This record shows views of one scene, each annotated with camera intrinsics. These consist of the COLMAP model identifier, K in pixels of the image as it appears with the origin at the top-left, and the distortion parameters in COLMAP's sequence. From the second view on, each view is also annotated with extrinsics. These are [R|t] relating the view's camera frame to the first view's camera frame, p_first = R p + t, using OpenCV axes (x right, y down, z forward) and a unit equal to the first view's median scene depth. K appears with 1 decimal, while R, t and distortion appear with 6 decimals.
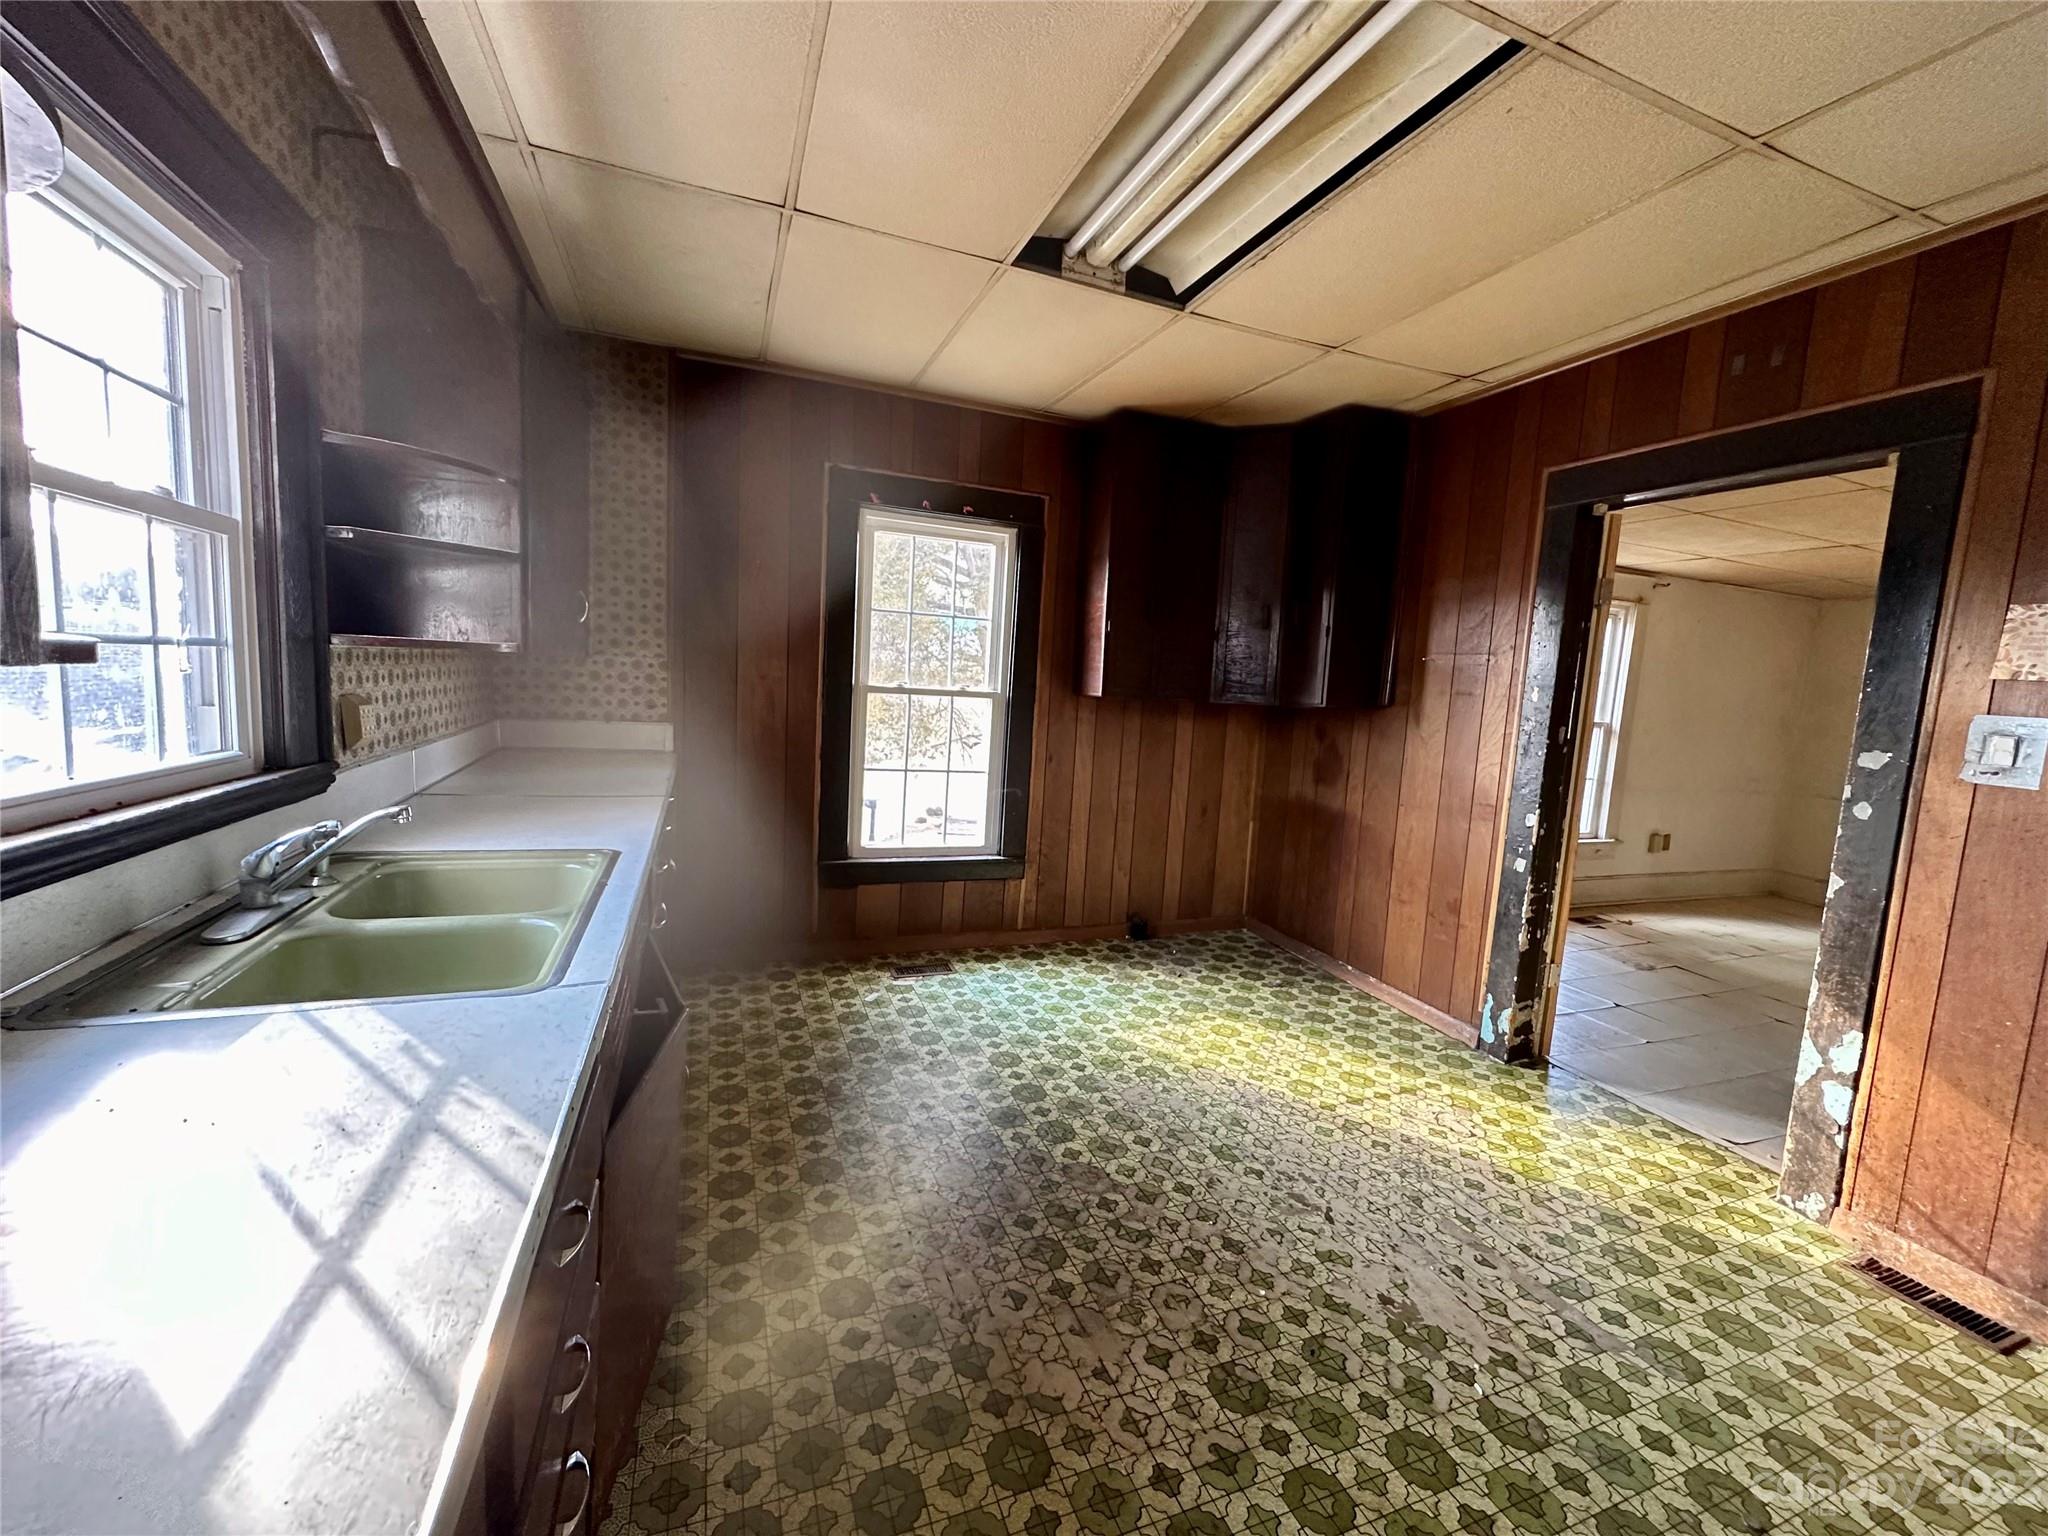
lens RADIAL K [[814.2, 0, 1027.1], [0, 814.2, 763.1], [0, 0, 1]] dist [-0.003685, 0.000717]
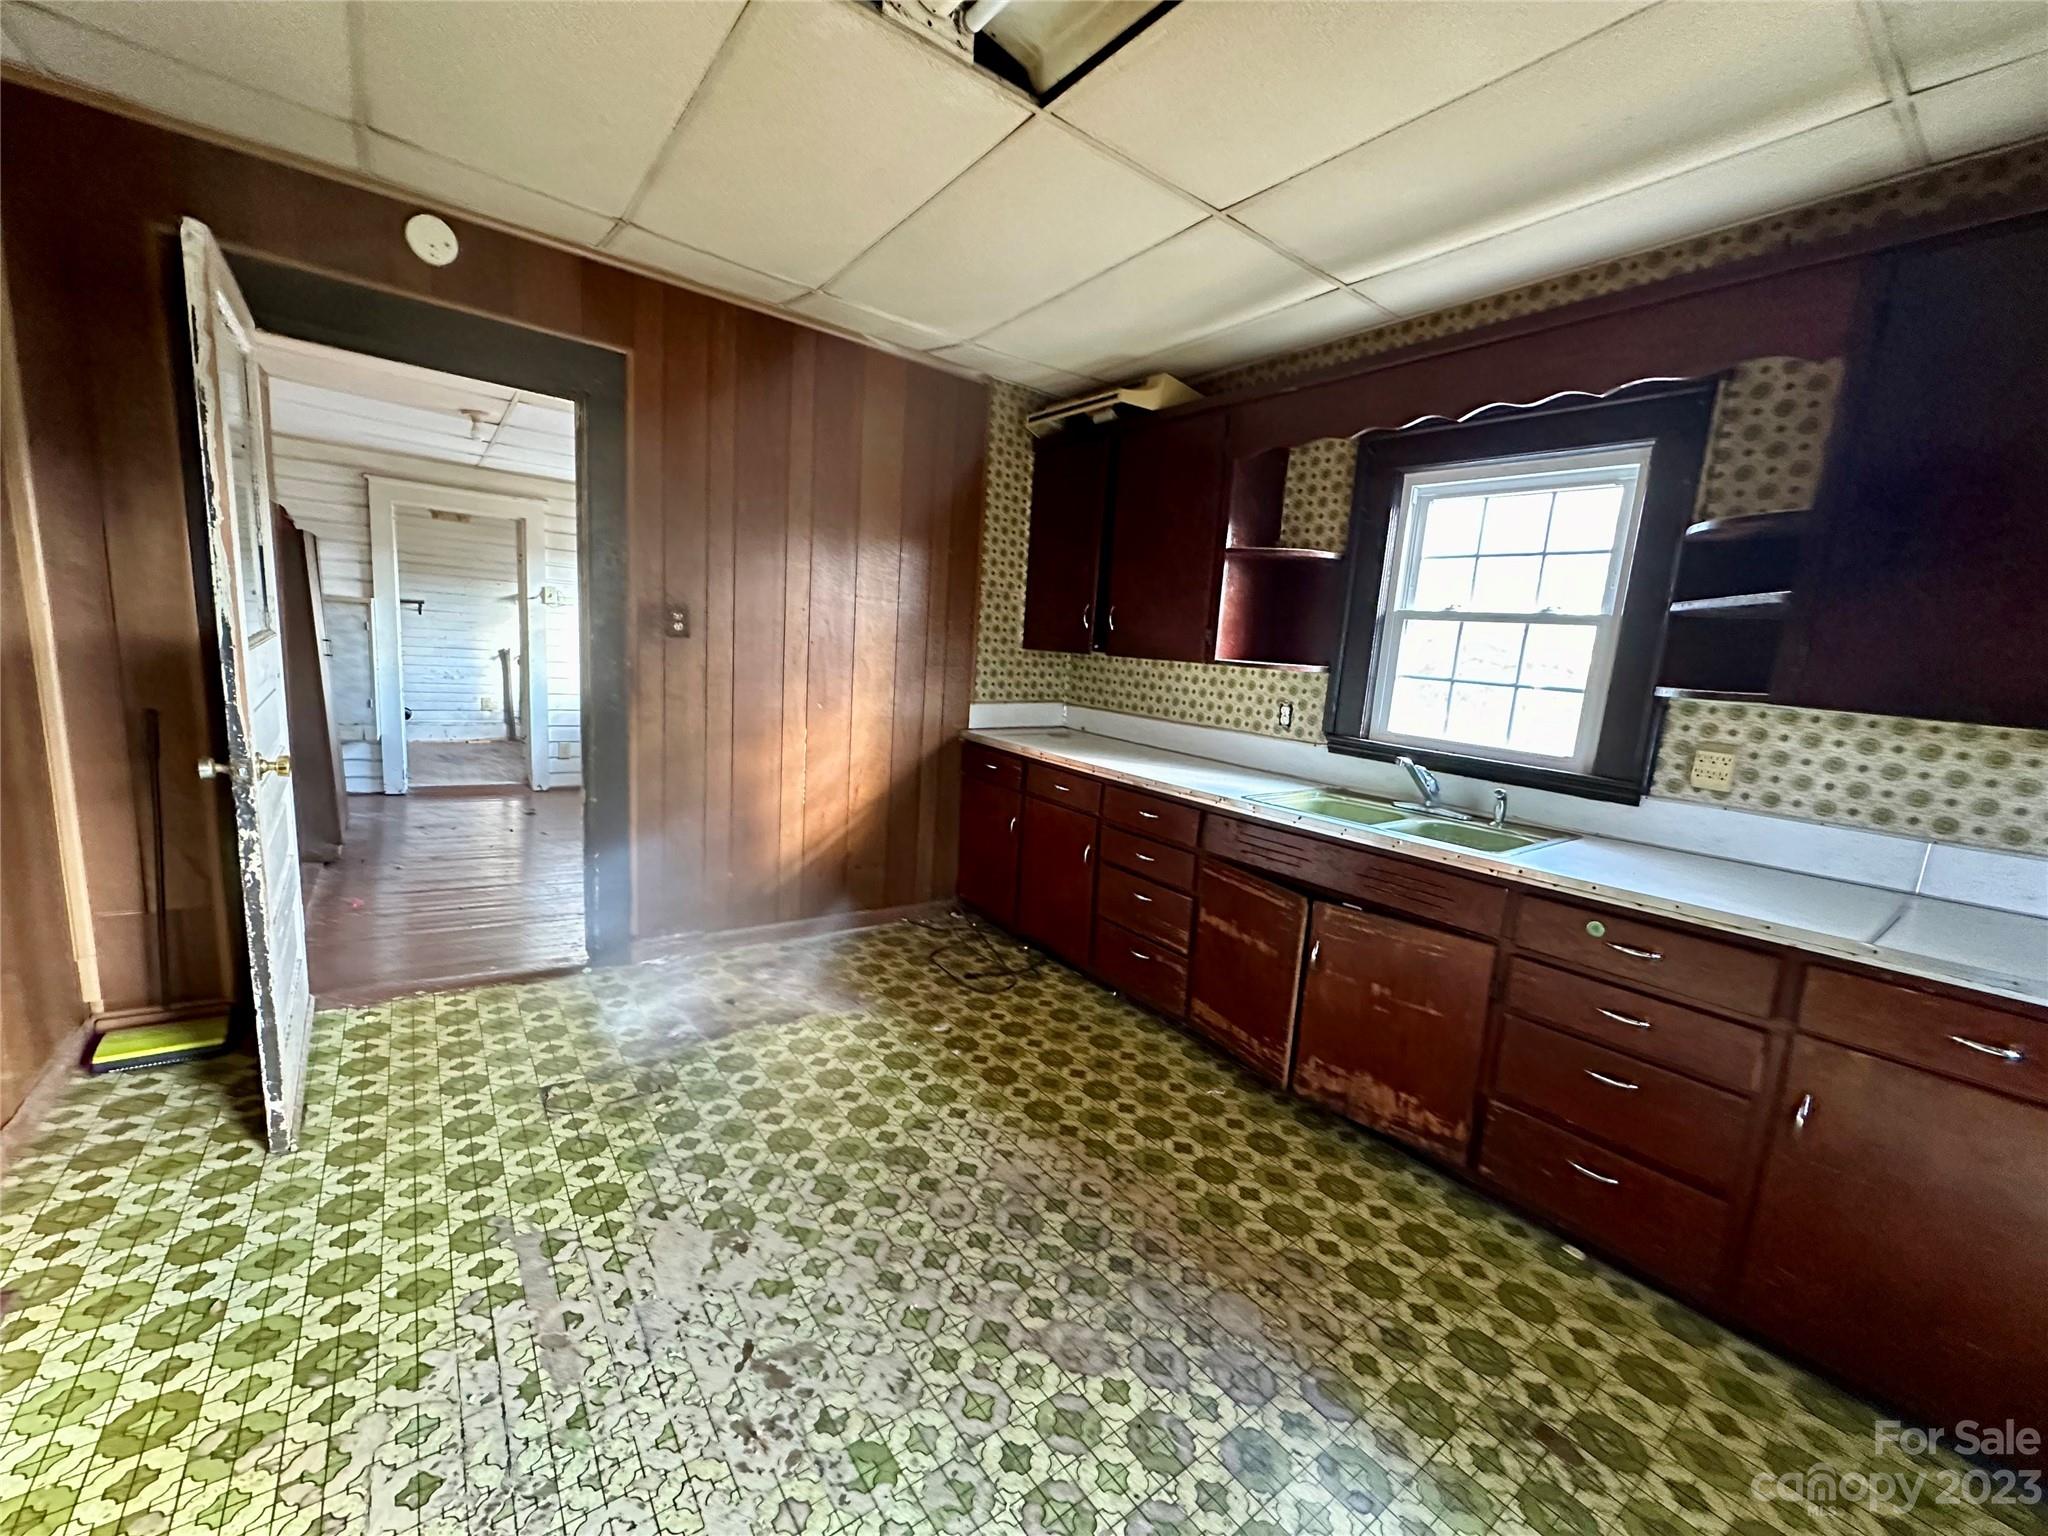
lens RADIAL K [[814.2, 0, 1023.5], [0, 814.2, 768.8], [0, 0, 1]] dist [-0.003685, 0.000717]
pose [[-0.954666, -0.082189, -0.286109, 0.421079], [-0.154866, 0.957948, 0.241560, -0.166674], [0.254224, 0.274918, -0.927249, 1.734349]]
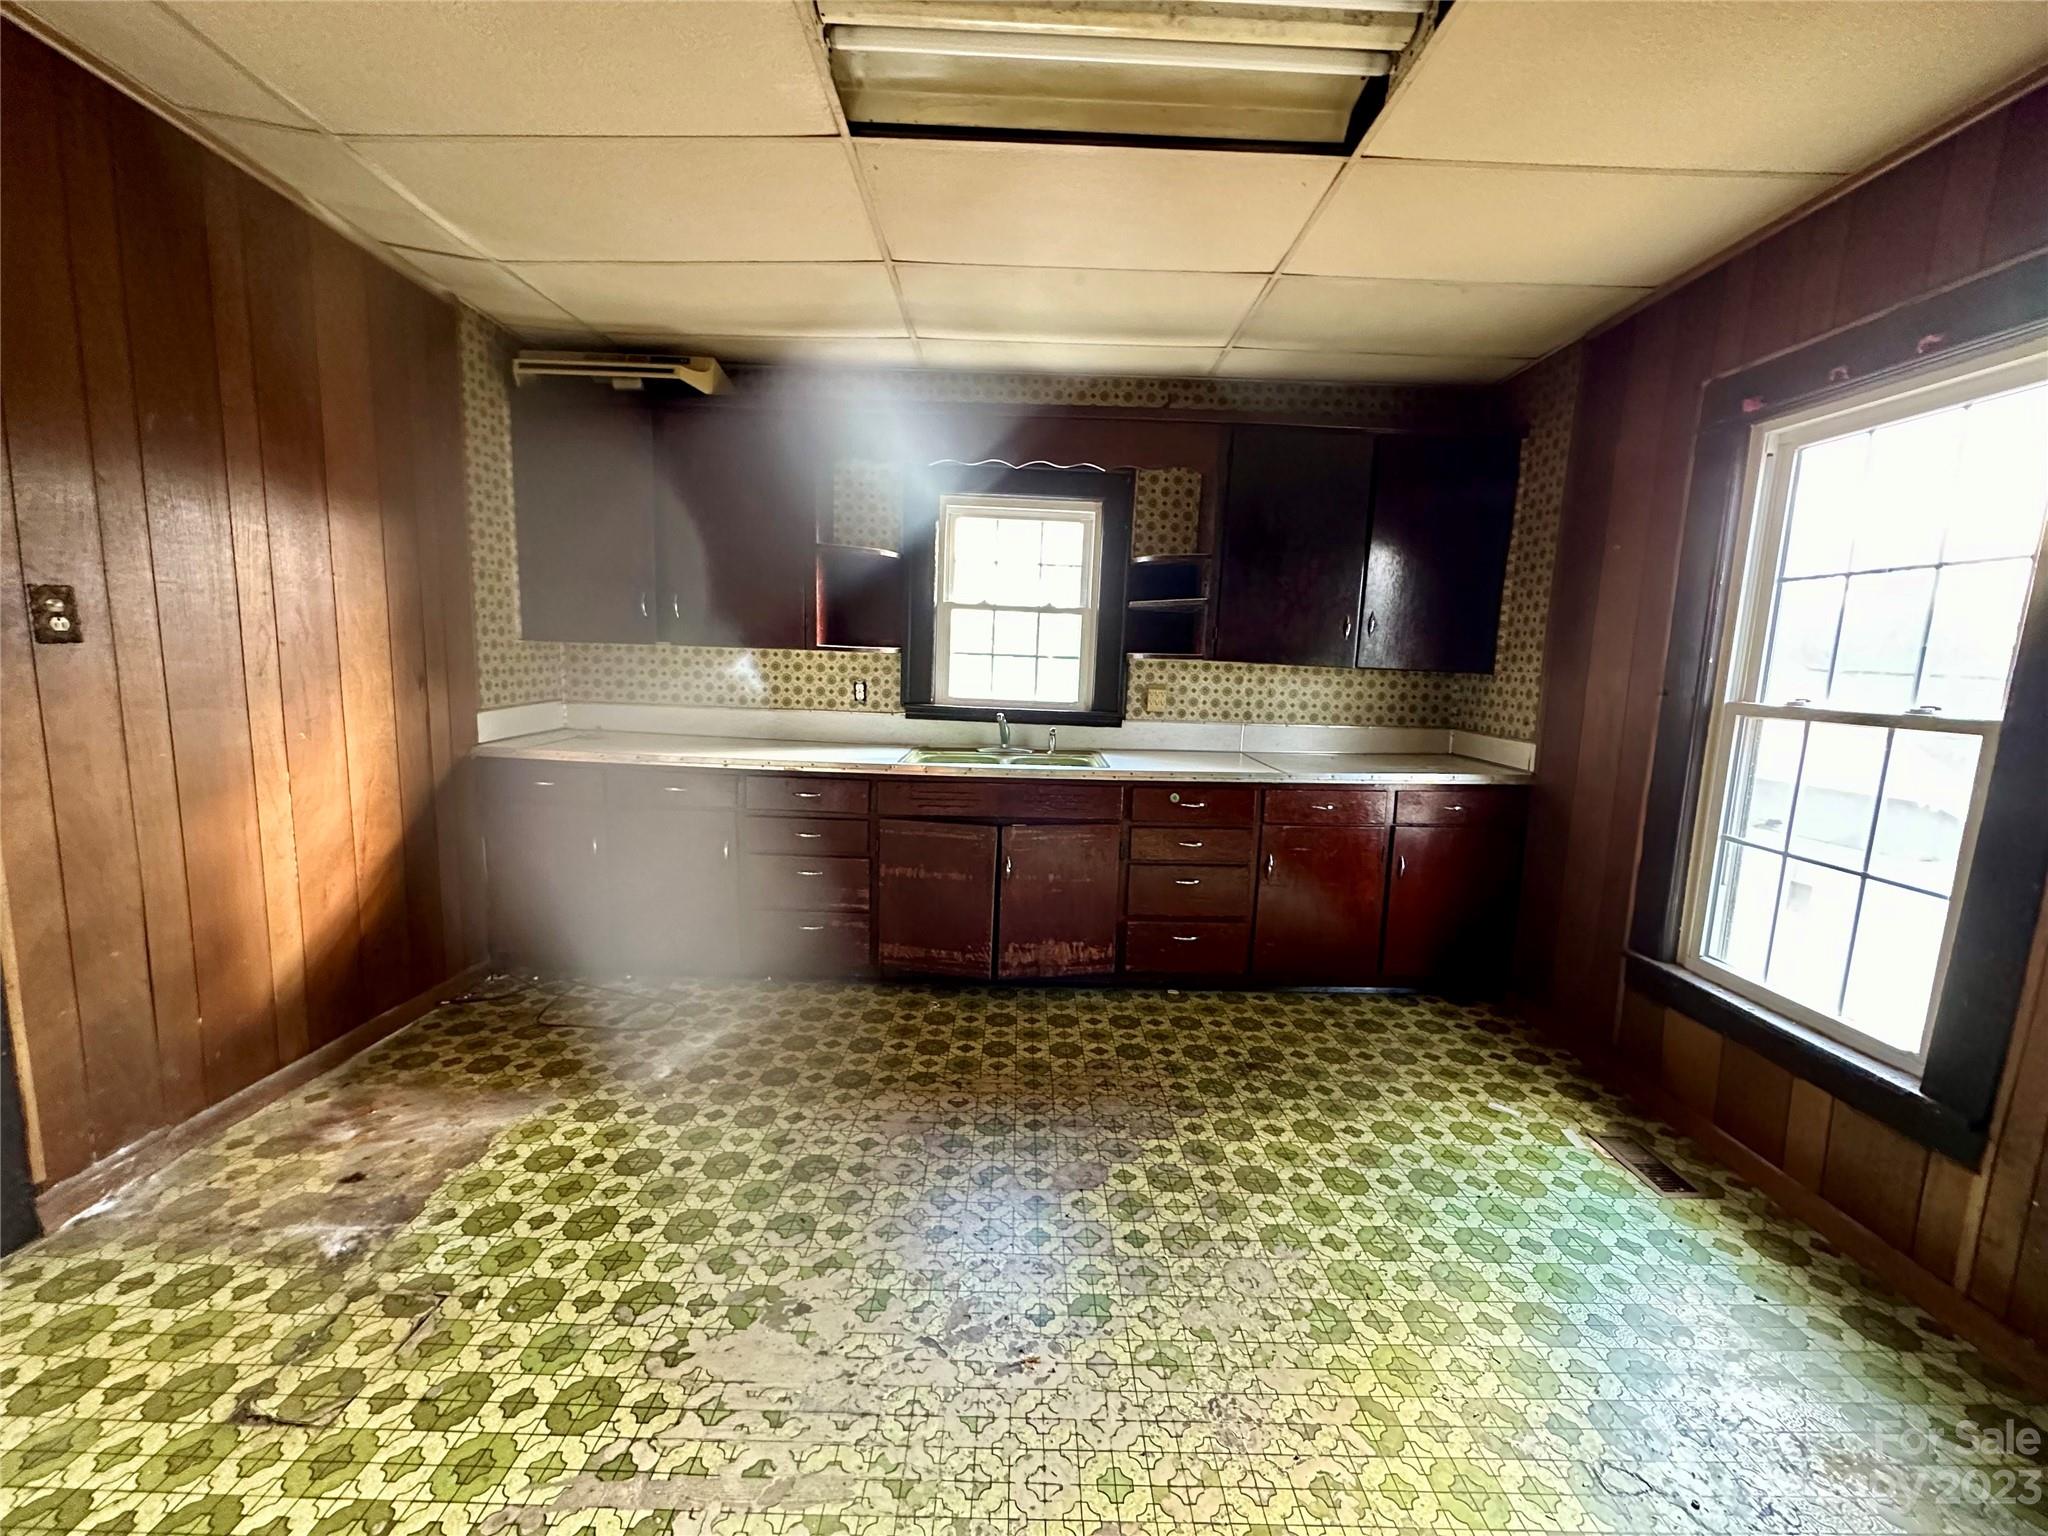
lens RADIAL K [[814.2, 0, 1023.0], [0, 814.2, 769.9], [0, 0, 1]] dist [-0.003685, 0.000717]
pose [[-0.355457, 0.057309, -0.932934, 1.095139], [-0.157500, 0.980174, 0.120220, -0.063826], [0.921327, 0.189670, -0.339384, 1.341057]]
